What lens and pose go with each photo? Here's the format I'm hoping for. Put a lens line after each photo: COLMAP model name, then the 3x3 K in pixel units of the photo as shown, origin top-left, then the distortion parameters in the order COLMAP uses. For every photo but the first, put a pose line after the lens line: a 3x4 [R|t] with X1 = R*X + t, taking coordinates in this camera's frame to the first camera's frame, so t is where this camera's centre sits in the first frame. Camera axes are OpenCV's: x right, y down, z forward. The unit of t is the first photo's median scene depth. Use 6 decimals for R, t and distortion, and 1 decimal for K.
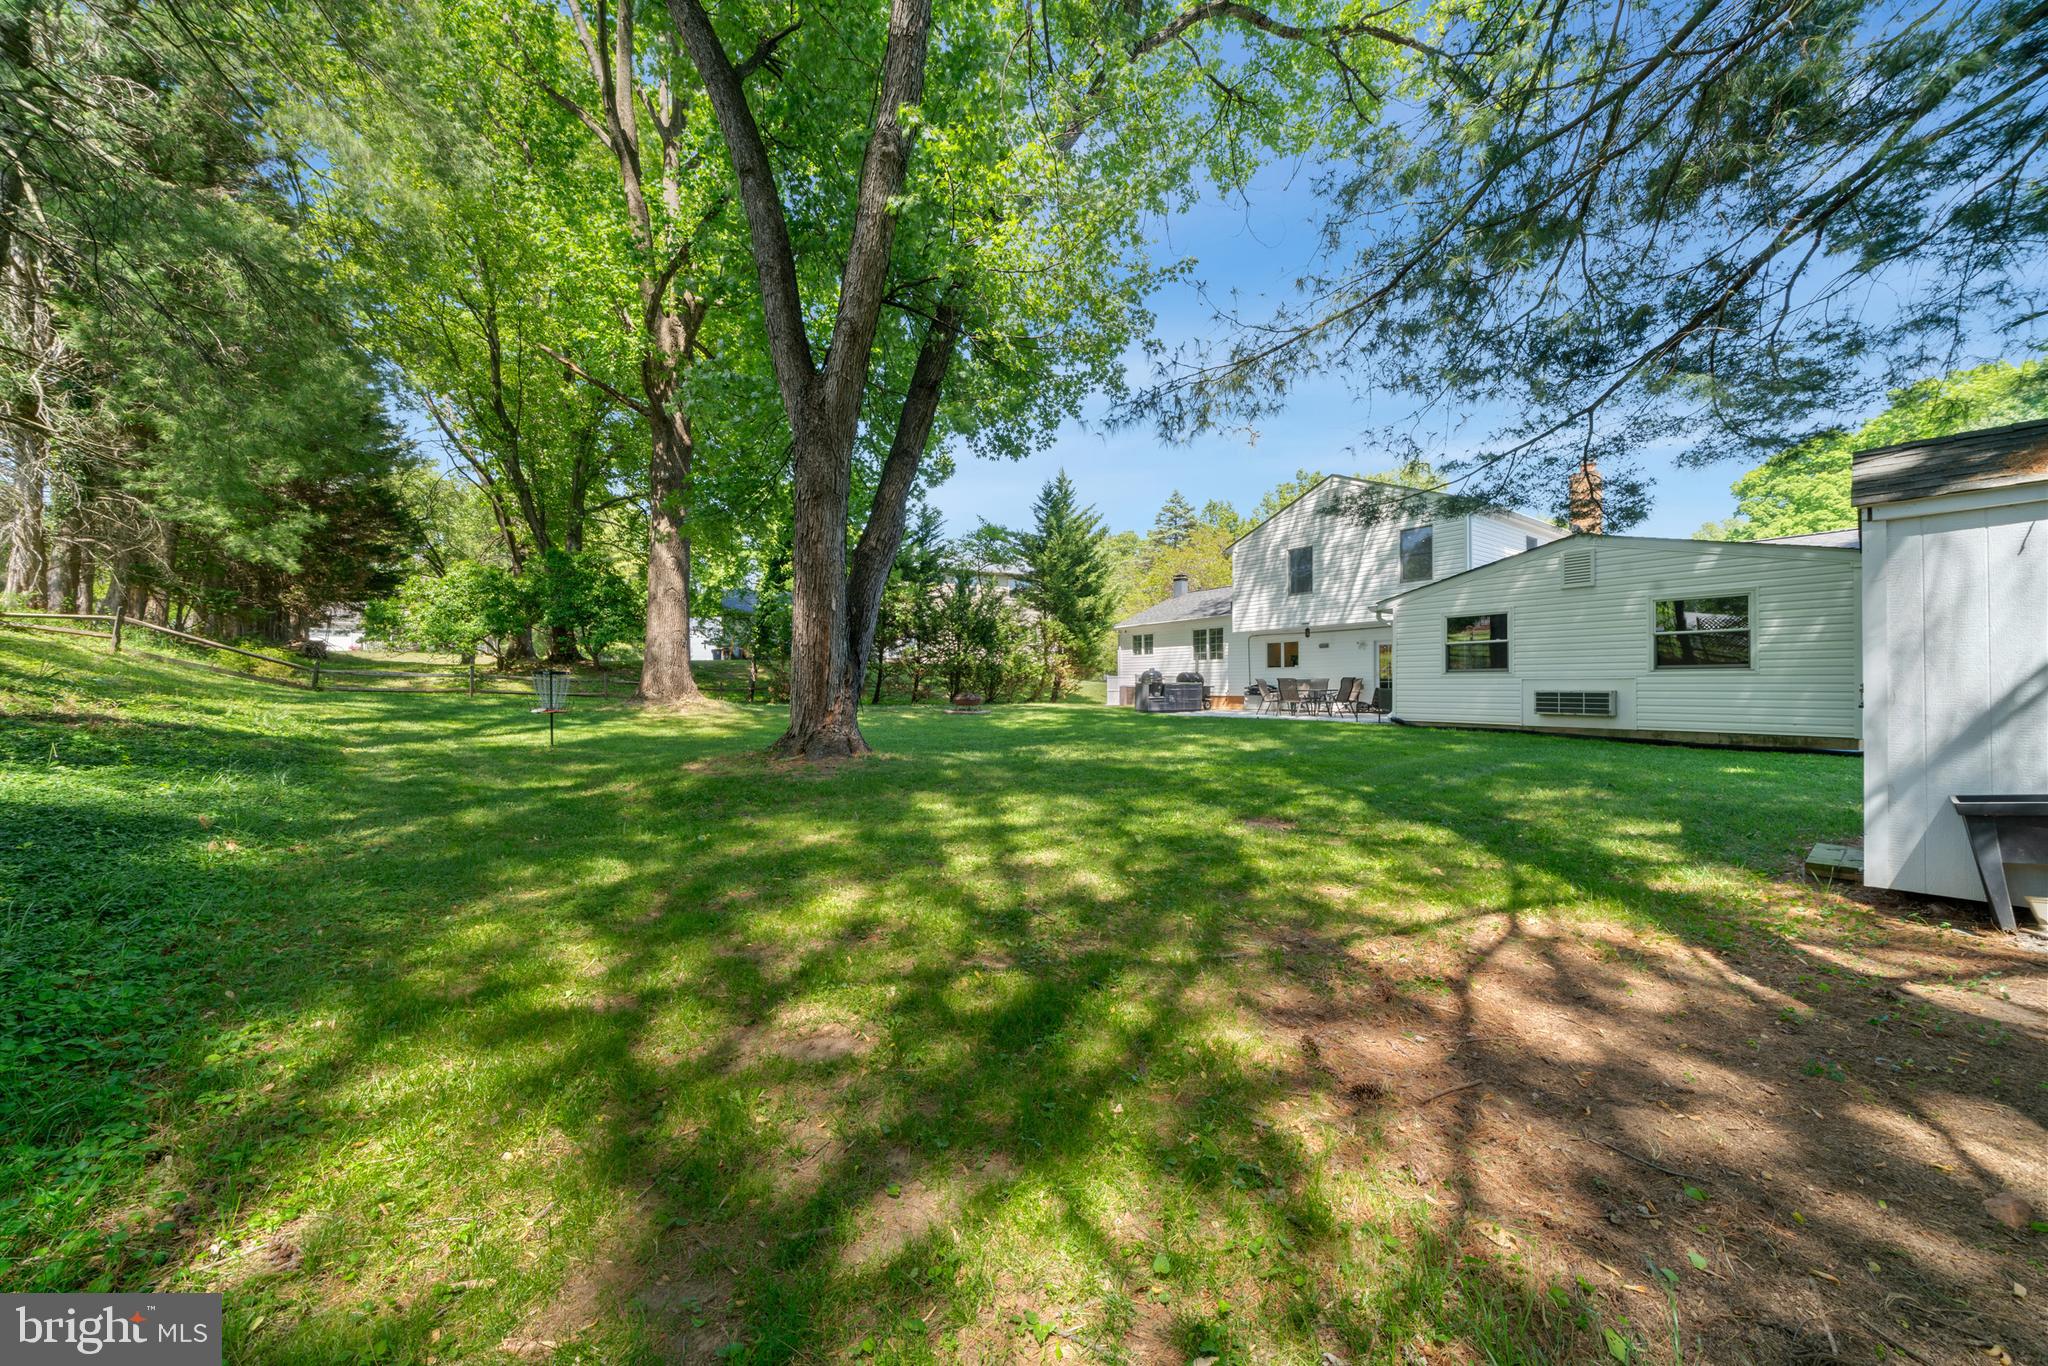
lens RADIAL K [[692.0, 0, 1016.6], [0, 692.0, 682.8], [0, 0, 1]] dist [-0.005785, -0.000069]
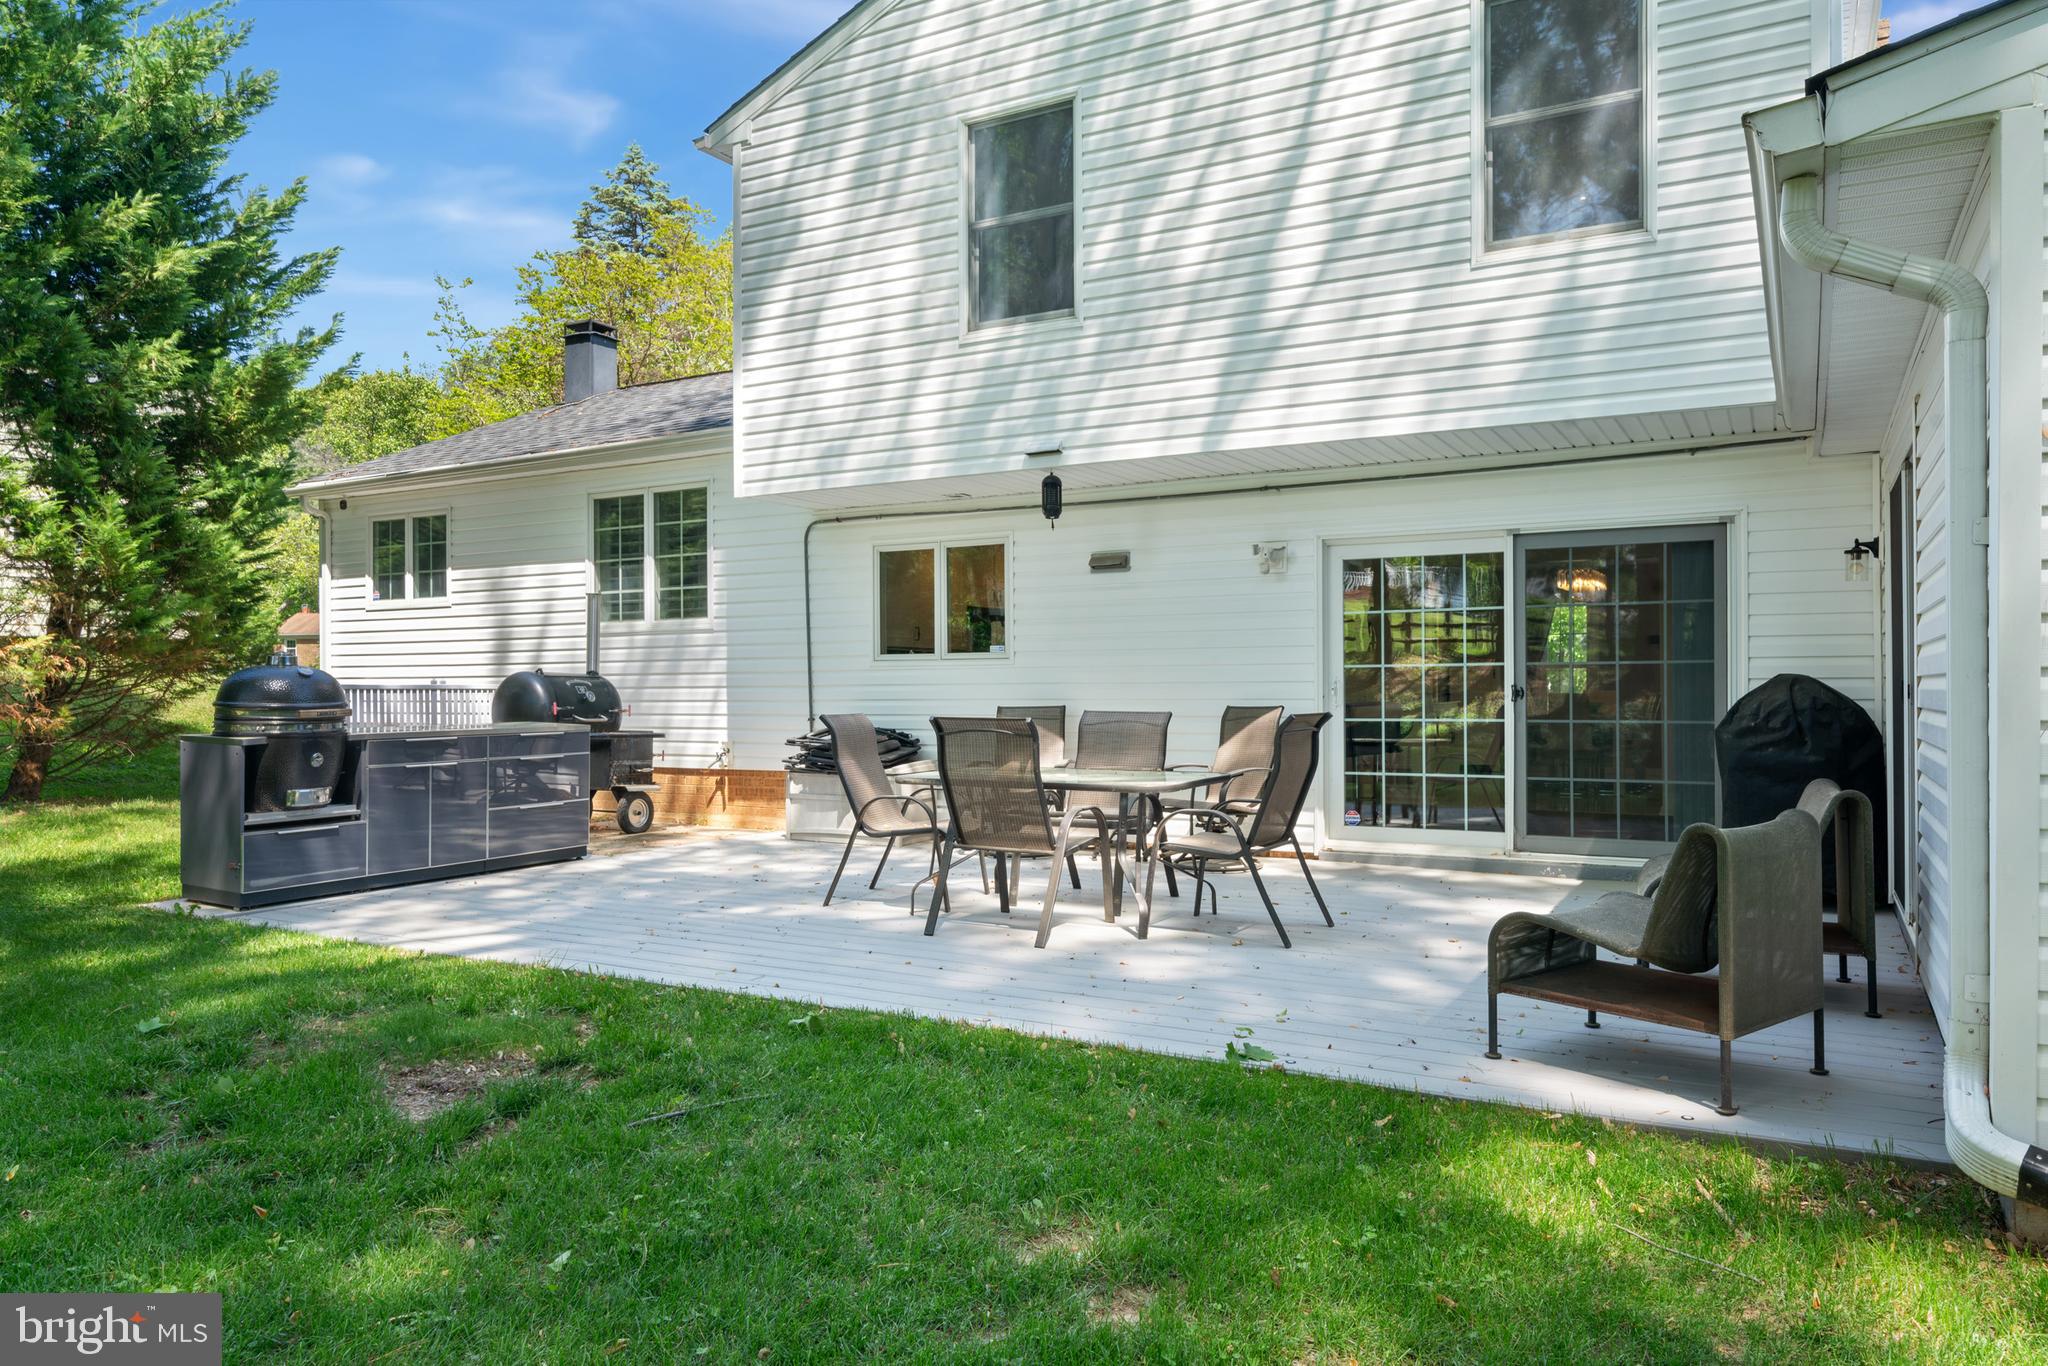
lens RADIAL K [[1358.4, 0, 1024.0], [0, 1358.4, 683.0], [0, 0, 1]] dist [0.008702, 0.001632]
pose [[0.900067, 0.002005, 0.435746, 0.201400], [-0.002916, 0.999995, 0.001423, -0.013143], [-0.435741, -0.002551, 0.900069, 0.550613]]
